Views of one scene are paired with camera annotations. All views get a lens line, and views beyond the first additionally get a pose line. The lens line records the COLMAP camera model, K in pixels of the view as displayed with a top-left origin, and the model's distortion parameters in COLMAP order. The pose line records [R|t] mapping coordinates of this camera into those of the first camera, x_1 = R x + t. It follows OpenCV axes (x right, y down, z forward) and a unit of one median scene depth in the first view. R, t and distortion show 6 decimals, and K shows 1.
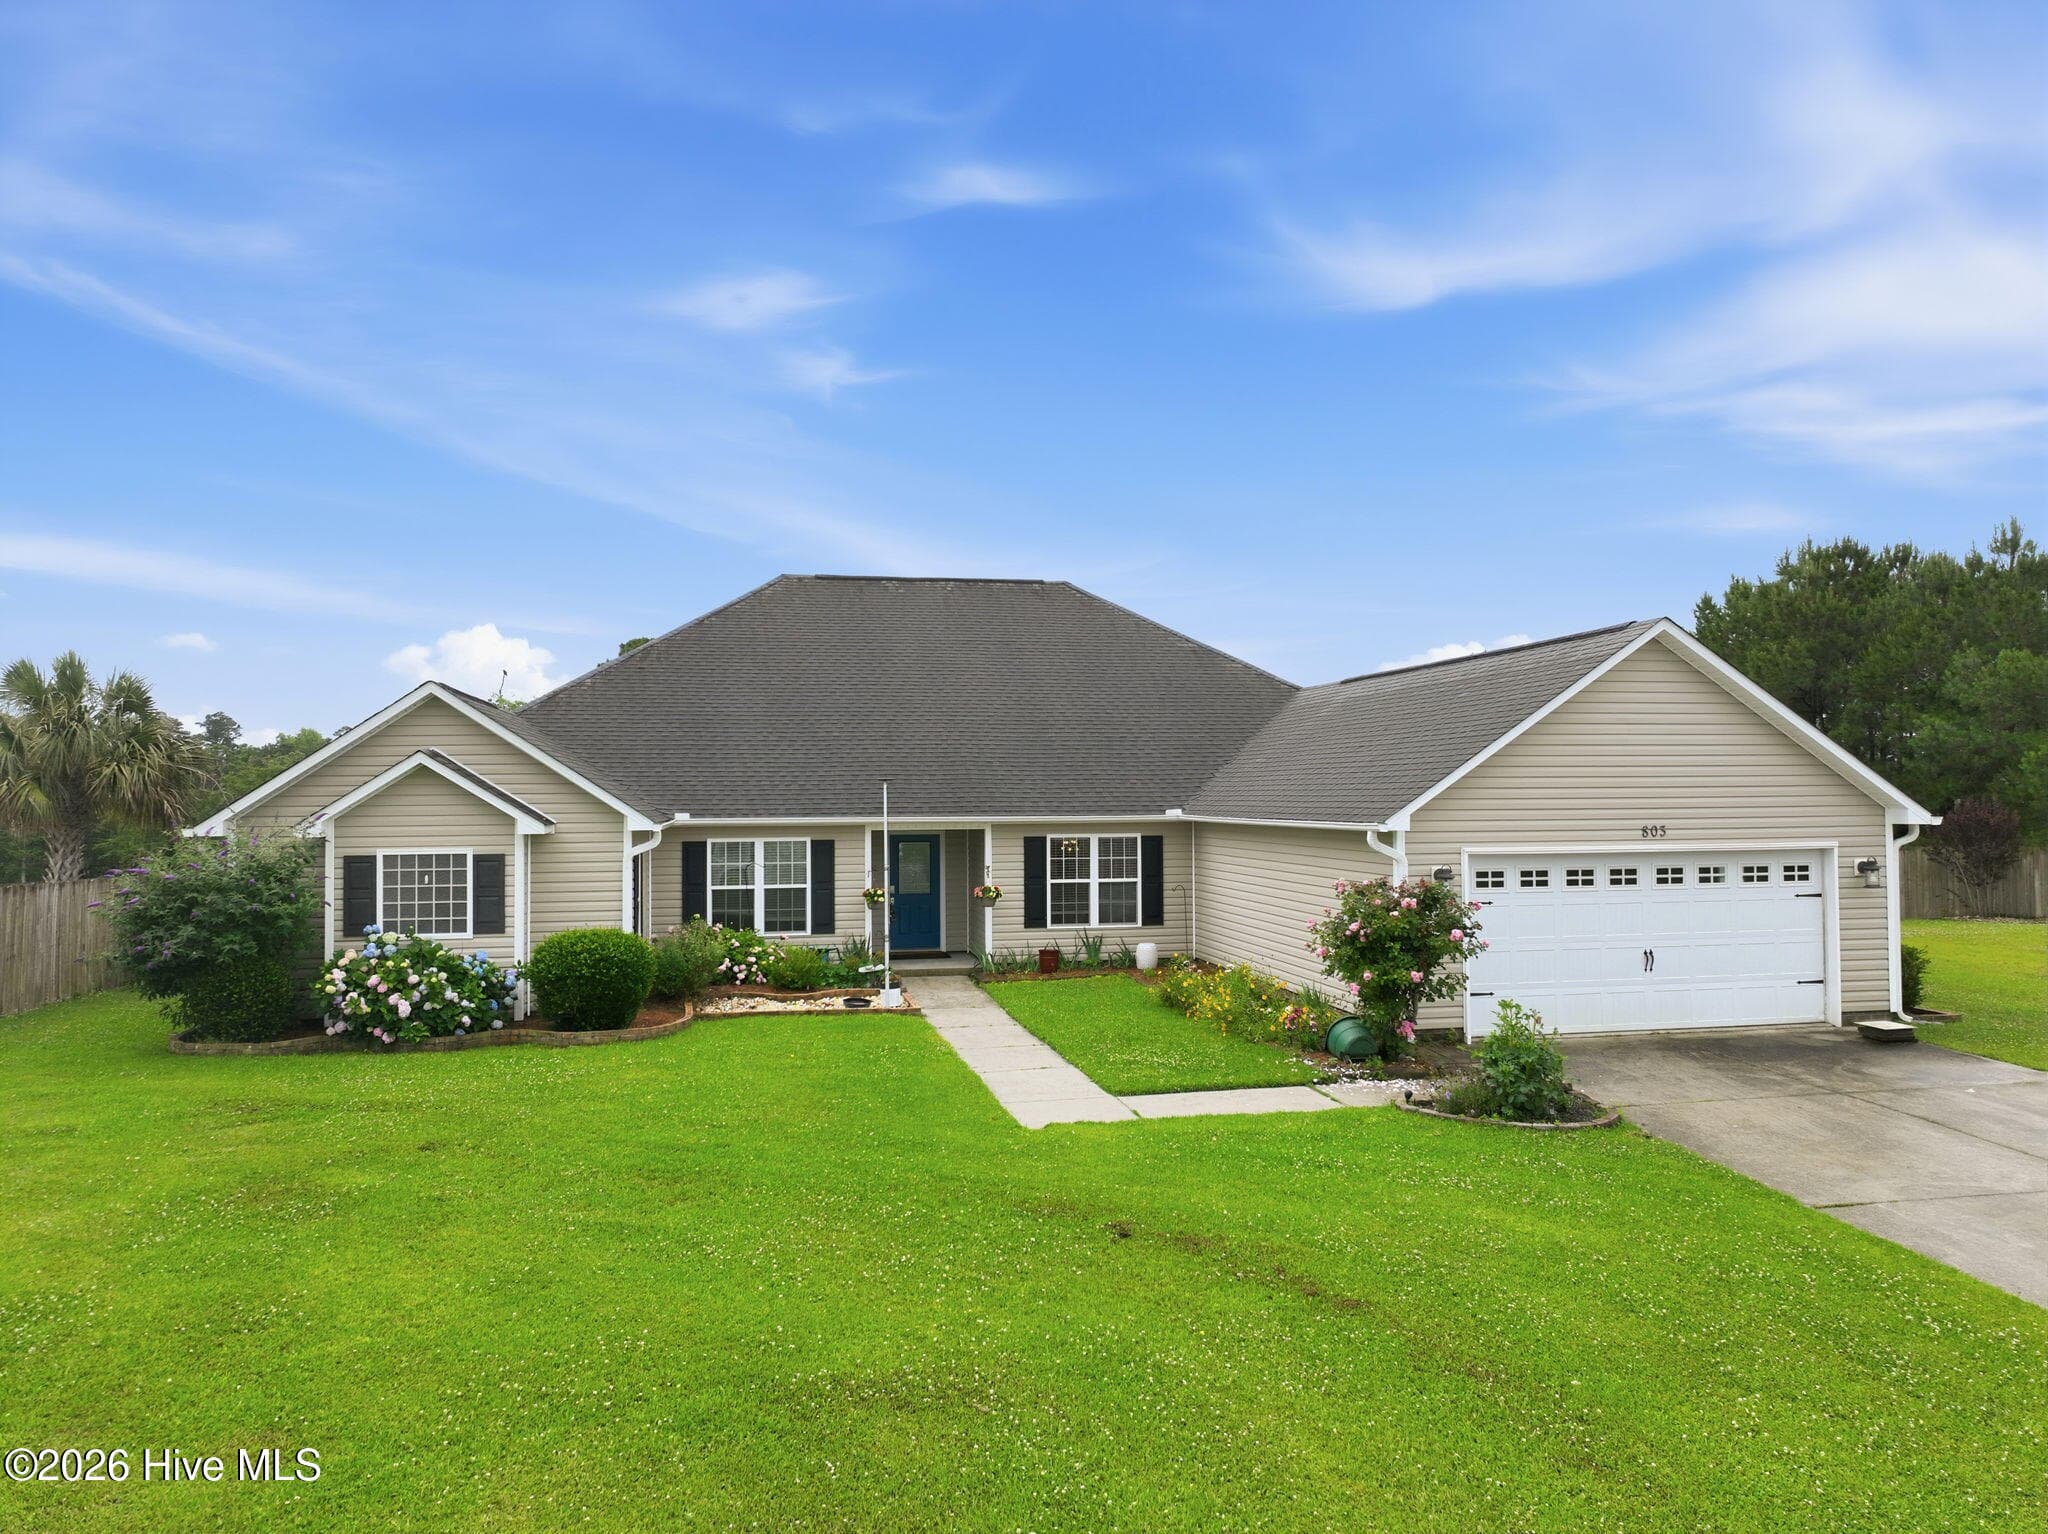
lens RADIAL K [[1435.5, 0, 1026.0], [0, 1435.5, 757.3], [0, 0, 1]] dist [0.001680, 0.011910]
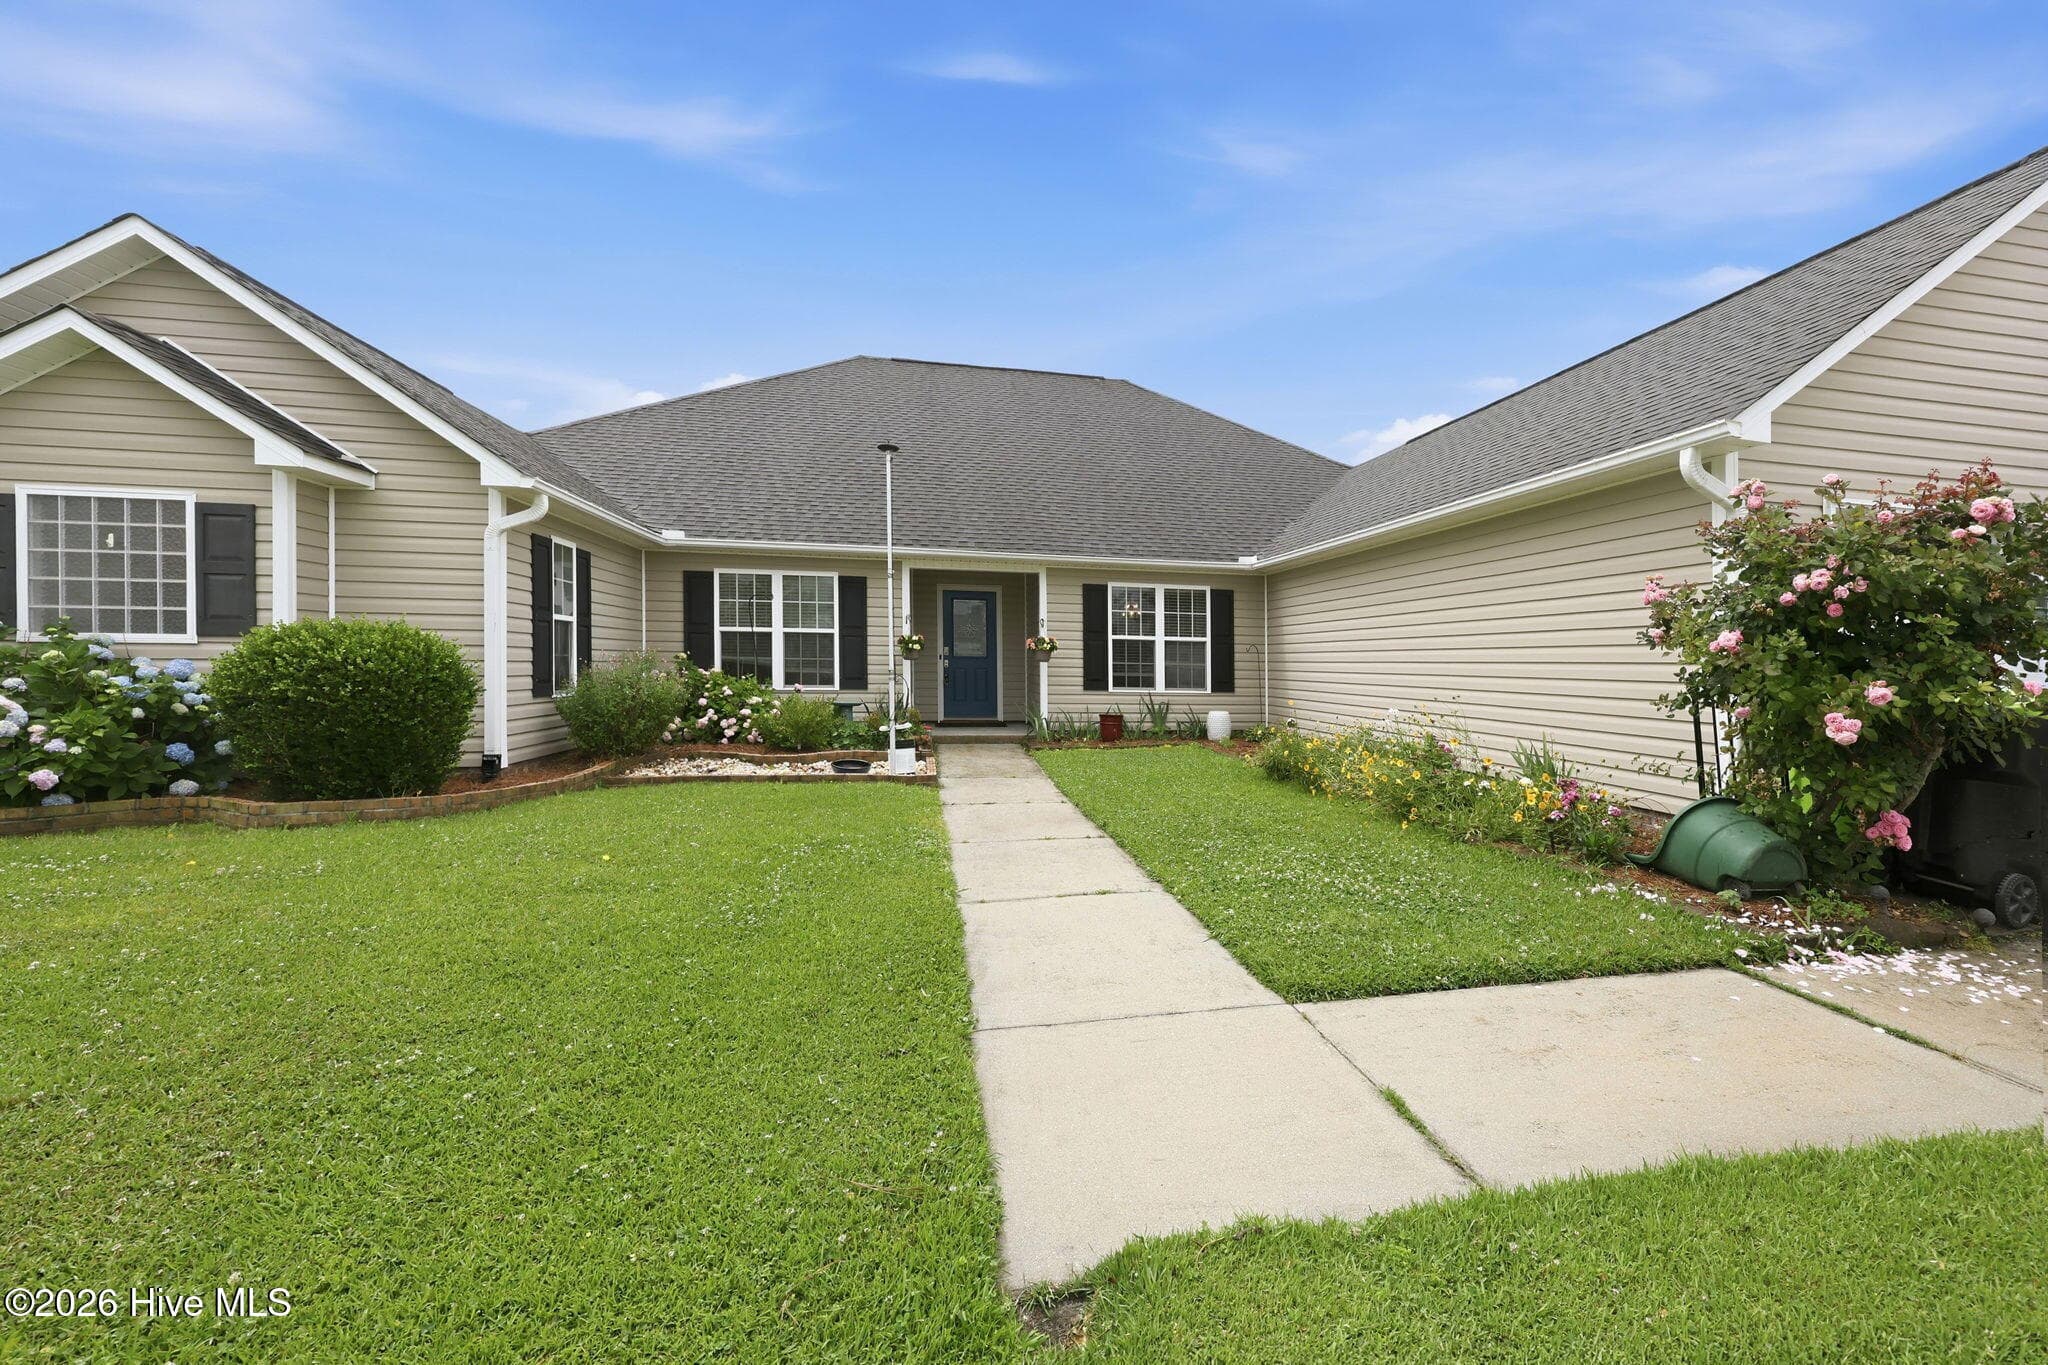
lens RADIAL K [[814.7, 0, 1030.0], [0, 814.7, 677.8], [0, 0, 1]] dist [-0.001128, 0.000156]
pose [[0.999713, 0.016090, -0.017770, -0.024830], [-0.015374, 0.999091, 0.039750, 0.095763], [0.018393, -0.039465, 0.999052, 0.523830]]
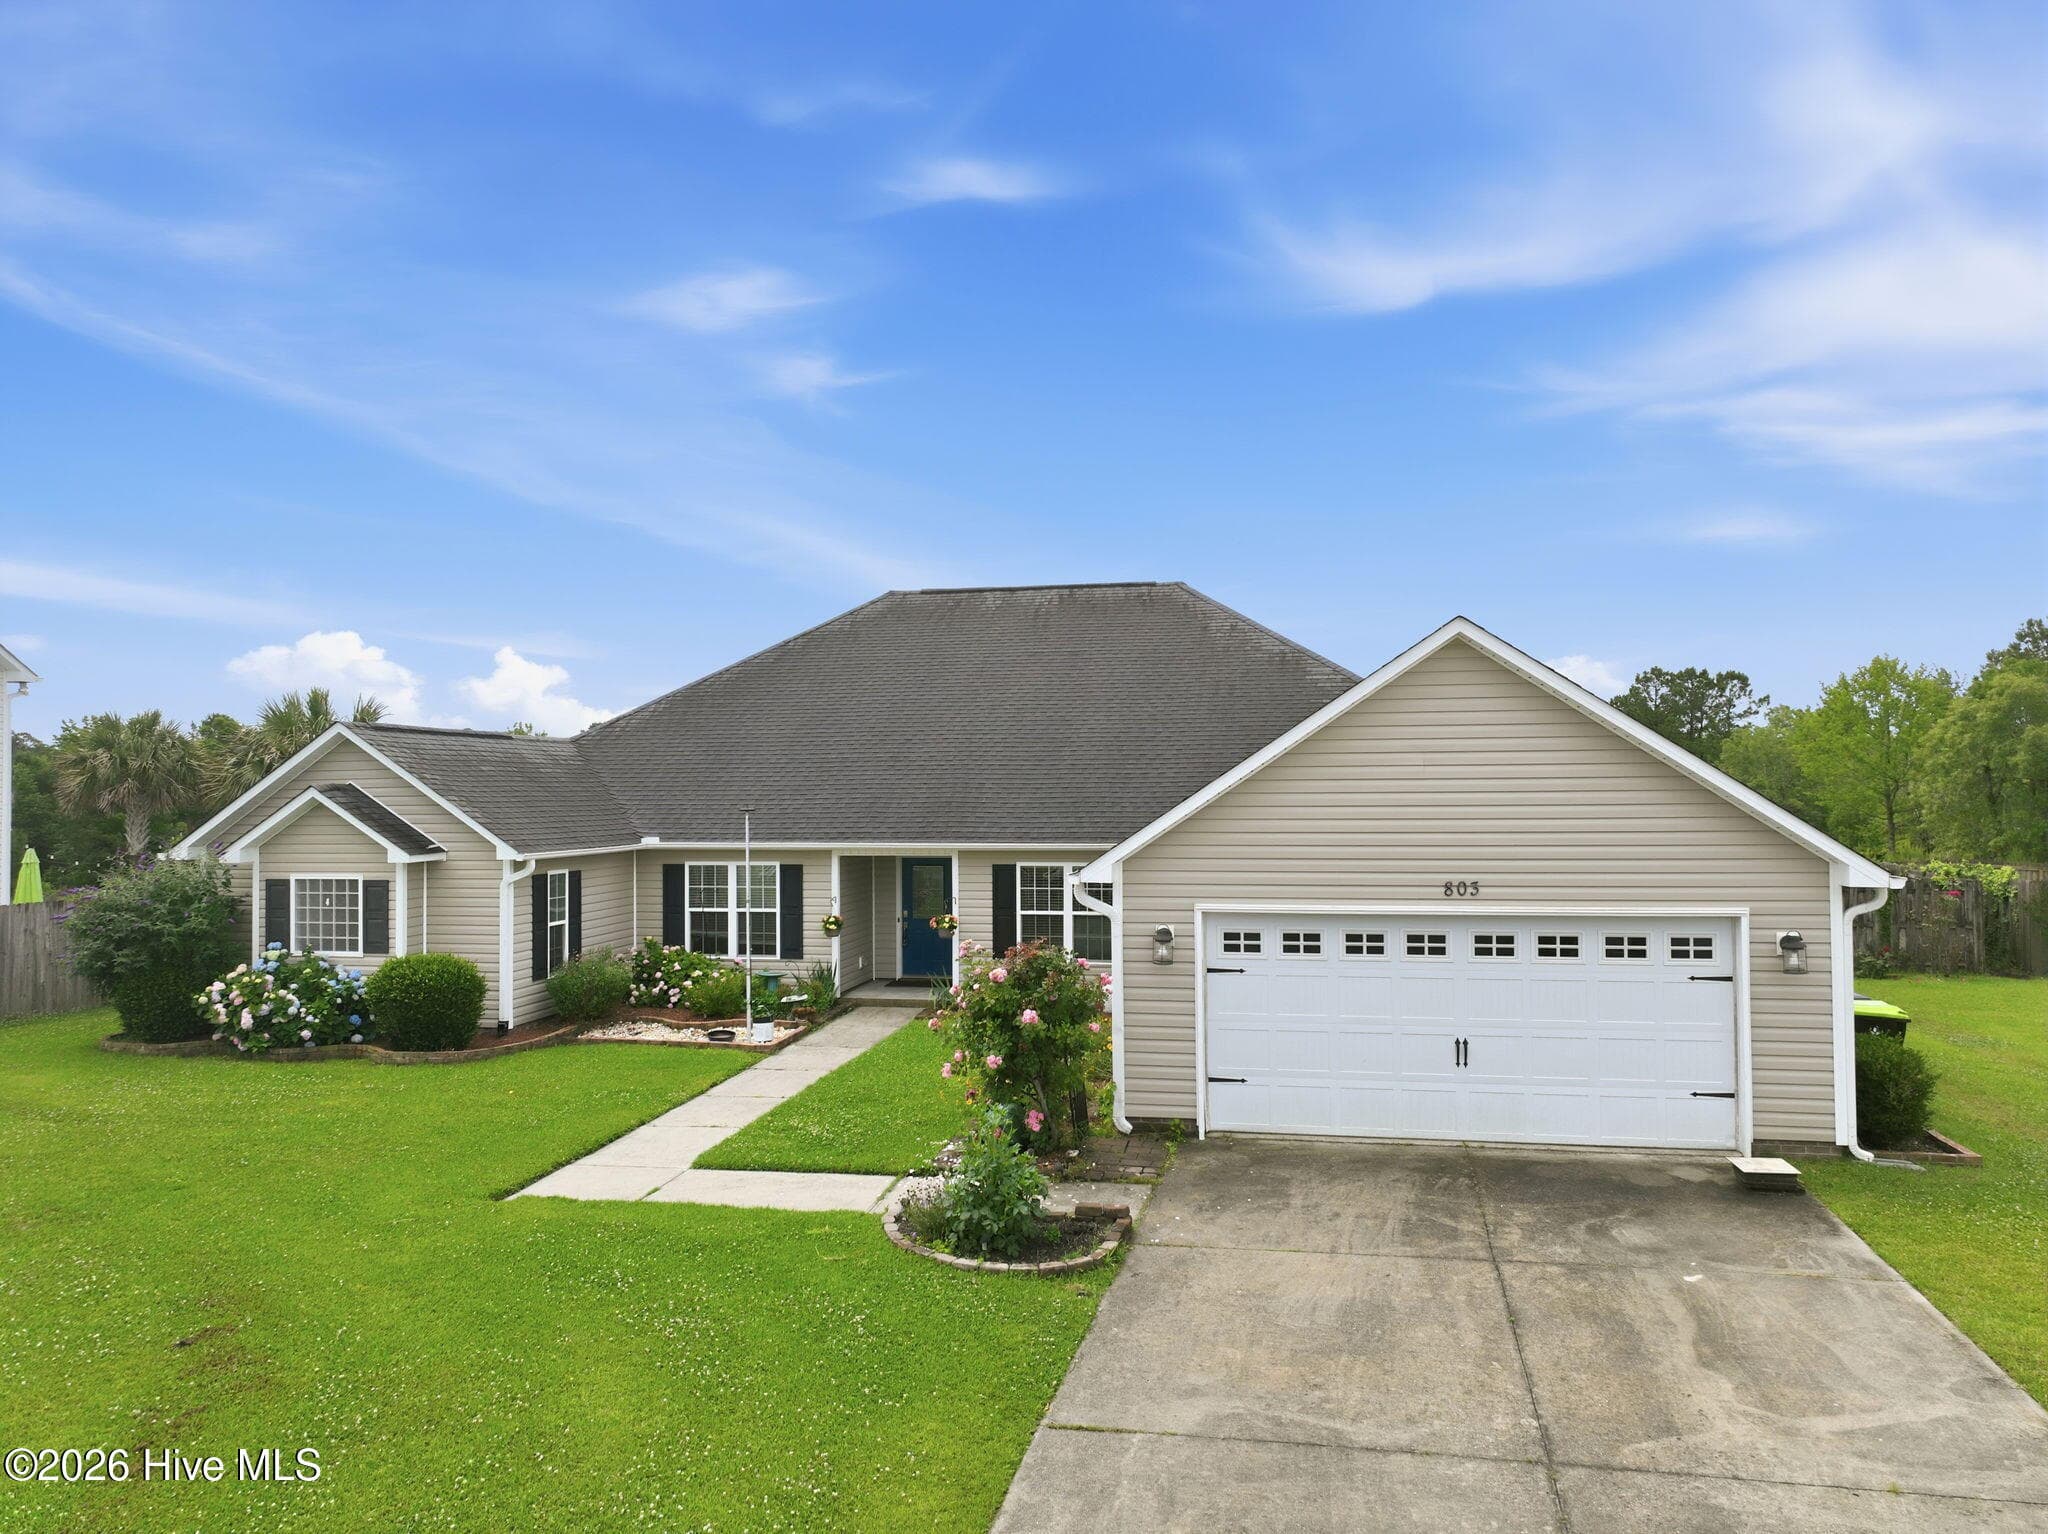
lens RADIAL K [[1435.5, 0, 1026.0], [0, 1435.5, 757.3], [0, 0, 1]] dist [0.001680, 0.011910]
pose [[0.927517, -0.007942, -0.373697, 0.385888], [0.010383, 0.999936, 0.004521, -0.019933], [0.373637, -0.008074, 0.927540, 0.138997]]
